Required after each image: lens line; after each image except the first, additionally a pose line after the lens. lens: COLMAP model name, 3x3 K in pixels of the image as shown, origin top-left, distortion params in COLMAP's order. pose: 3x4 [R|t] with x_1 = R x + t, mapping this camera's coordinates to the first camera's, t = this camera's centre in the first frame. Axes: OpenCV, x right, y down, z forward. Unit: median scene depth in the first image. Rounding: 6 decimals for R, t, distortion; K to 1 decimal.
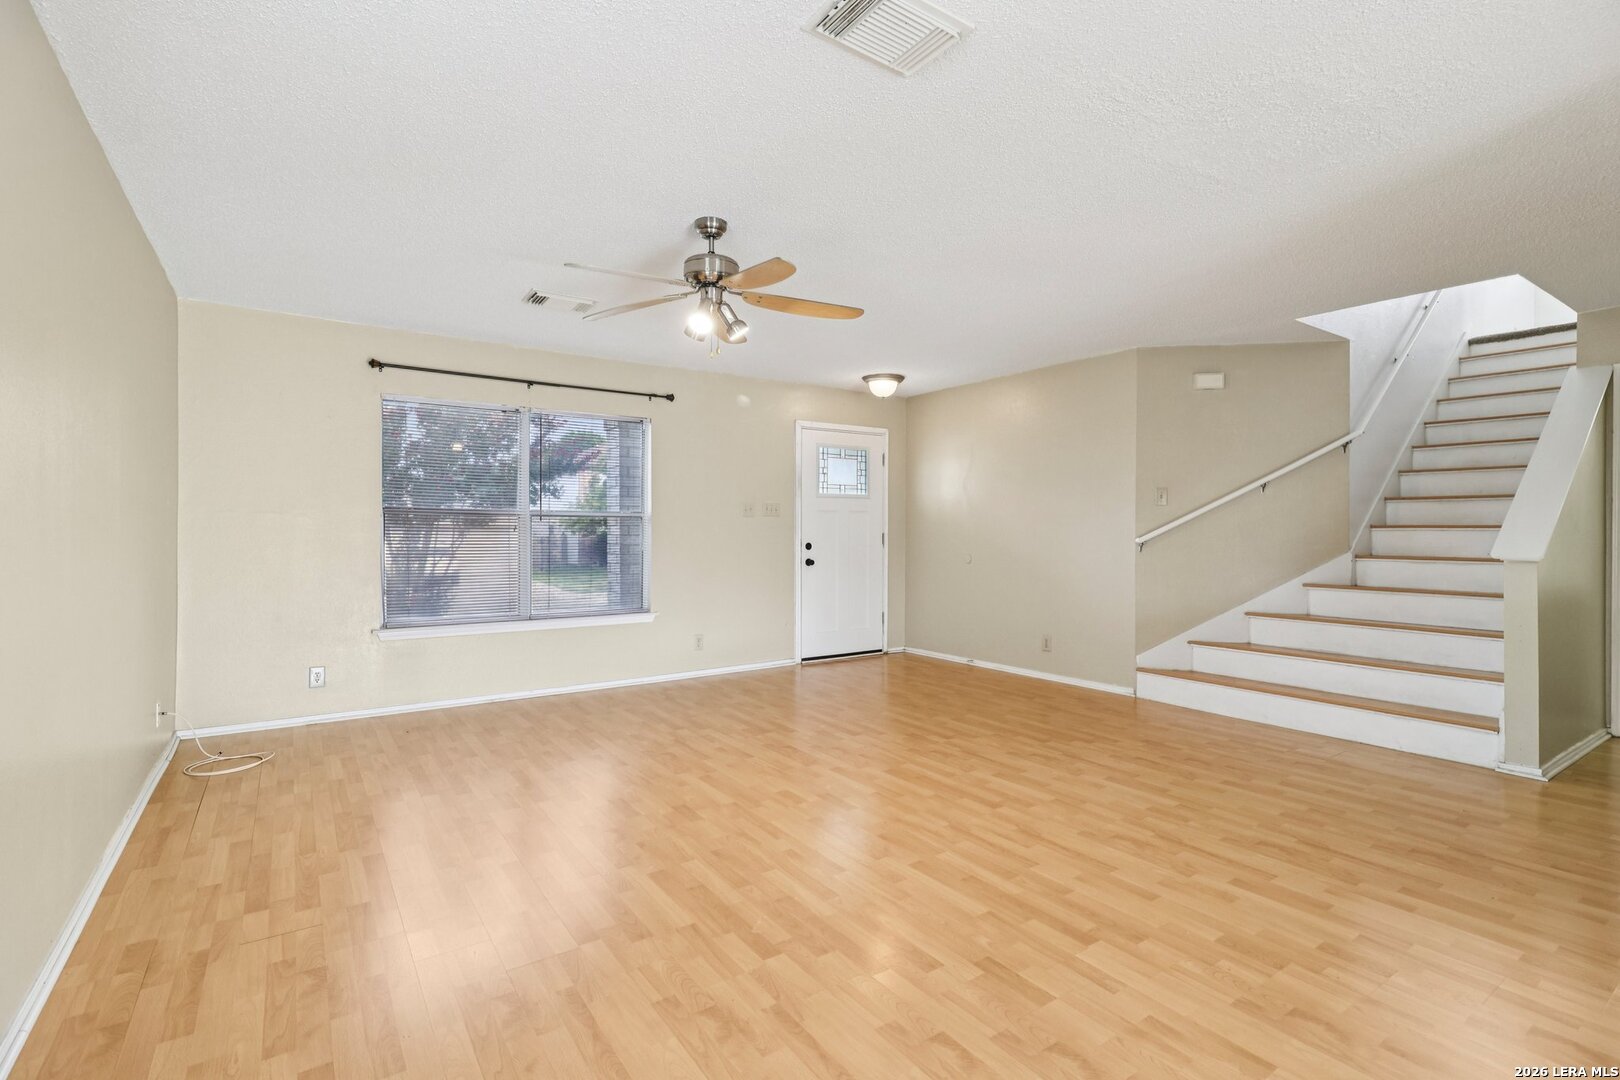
lens RADIAL K [[750.5, 0, 812.4], [0, 750.5, 536.1], [0, 0, 1]] dist [-0.000233, -0.001214]
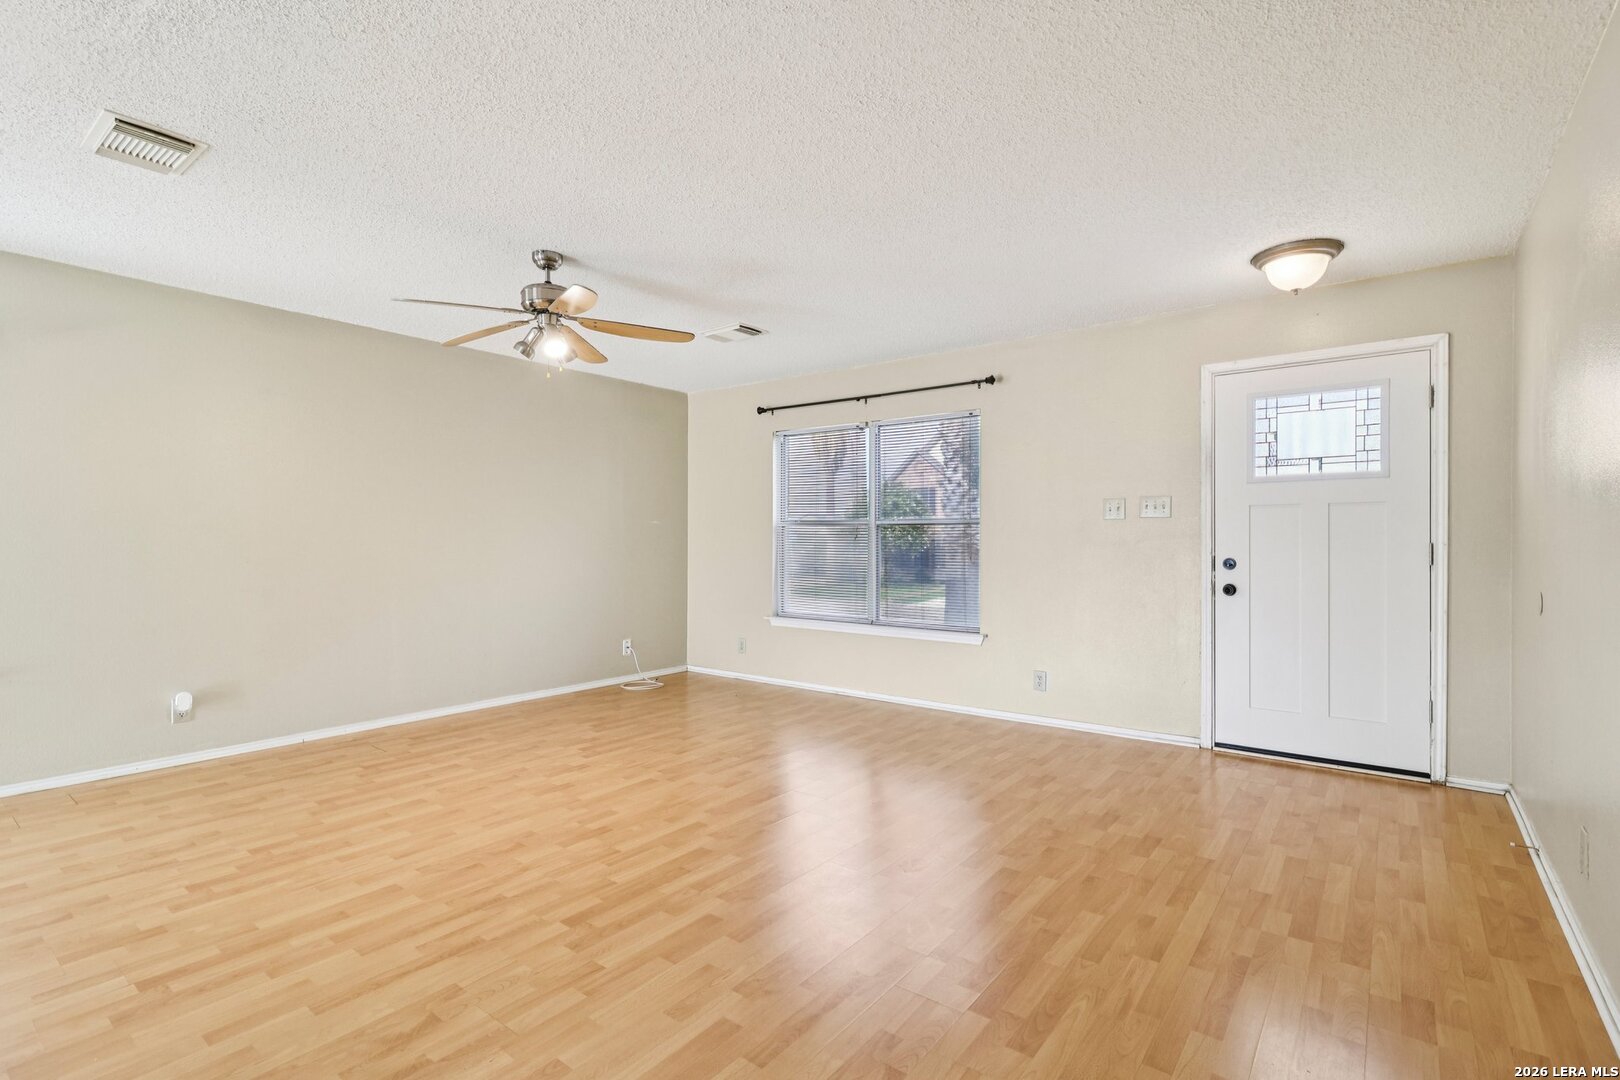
lens RADIAL K [[750.5, 0, 803.2], [0, 750.5, 538.9], [0, 0, 1]] dist [-0.000233, -0.001214]
pose [[0.305765, -0.003559, -0.952100, 0.858589], [-0.009058, 0.999937, -0.006647, 0.000772], [0.952064, 0.010656, 0.305713, 0.859650]]
